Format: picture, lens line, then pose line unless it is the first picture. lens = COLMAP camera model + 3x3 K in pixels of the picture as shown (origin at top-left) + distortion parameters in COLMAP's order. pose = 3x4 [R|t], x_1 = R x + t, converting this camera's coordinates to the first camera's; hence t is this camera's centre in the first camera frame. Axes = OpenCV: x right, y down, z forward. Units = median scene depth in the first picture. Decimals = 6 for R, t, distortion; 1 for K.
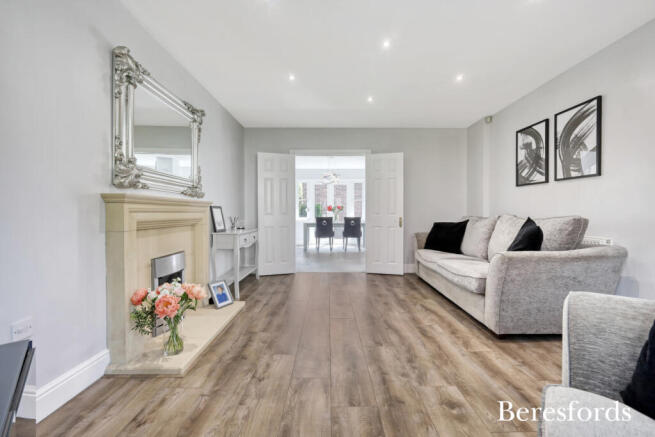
lens RADIAL K [[283.7, 0, 327.7], [0, 283.7, 213.5], [0, 0, 1]] dist [0.001618, 0.000294]
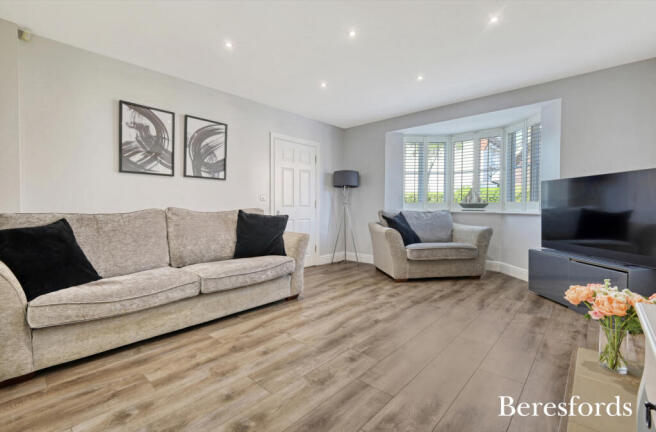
lens RADIAL K [[276.5, 0, 328.0], [0, 276.5, 216.0], [0, 0, 1]] dist [0.001754, 0.000174]
pose [[-0.724385, -0.019864, 0.689109, -0.316118], [0.006090, 0.999361, 0.035208, 0.000022], [-0.689368, 0.029700, -0.723802, 1.402420]]
